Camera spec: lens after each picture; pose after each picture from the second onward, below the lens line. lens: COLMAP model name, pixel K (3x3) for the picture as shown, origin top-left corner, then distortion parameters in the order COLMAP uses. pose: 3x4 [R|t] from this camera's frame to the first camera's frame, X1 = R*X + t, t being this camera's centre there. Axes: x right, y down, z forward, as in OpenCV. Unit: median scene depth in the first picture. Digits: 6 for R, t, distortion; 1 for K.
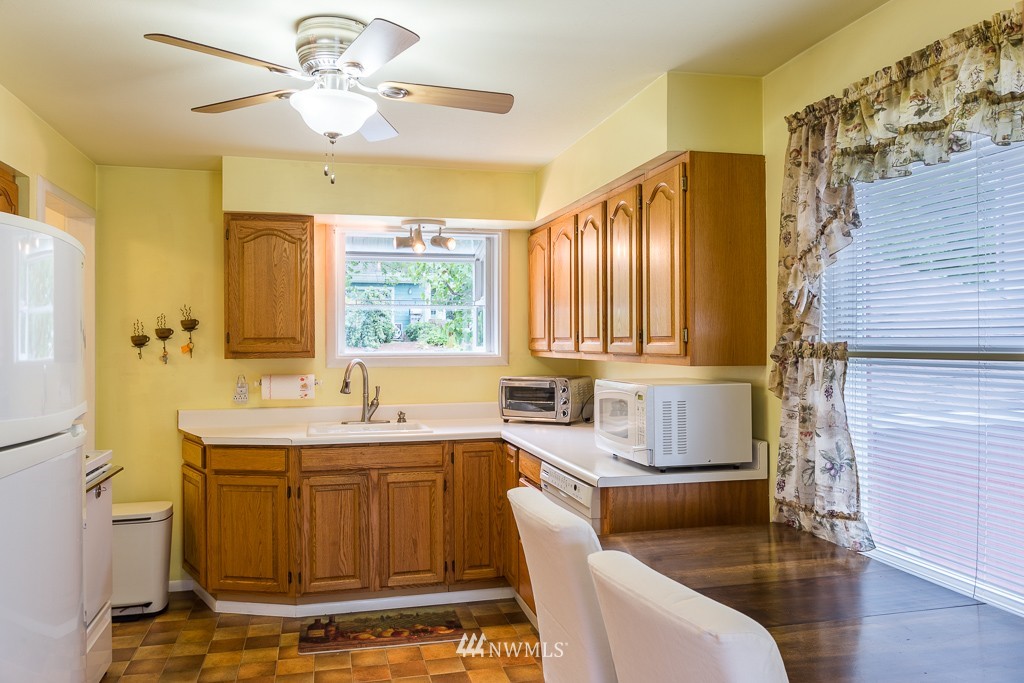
lens RADIAL K [[766.9, 0, 511.1], [0, 766.9, 326.0], [0, 0, 1]] dist [0.071863, -0.157927]
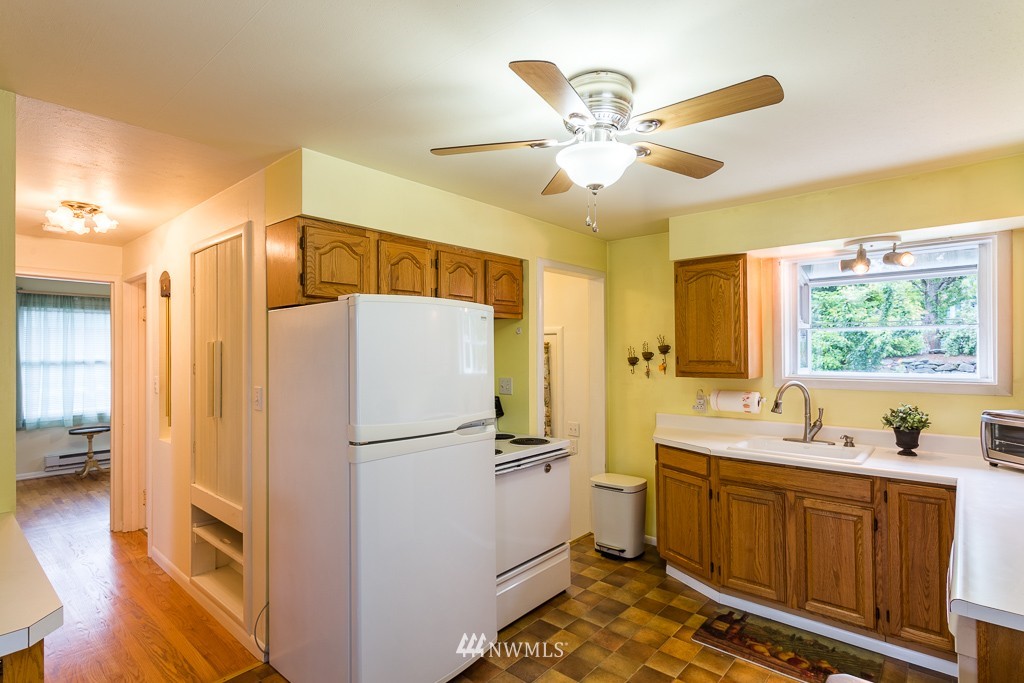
lens RADIAL K [[515.6, 0, 512.8], [0, 515.6, 347.9], [0, 0, 1]] dist [-0.000249, -0.000587]
pose [[0.571203, -0.001591, -0.820808, 0.180272], [0.019980, 0.999729, 0.011966, -0.021724], [0.820566, -0.023235, 0.571079, 0.307126]]
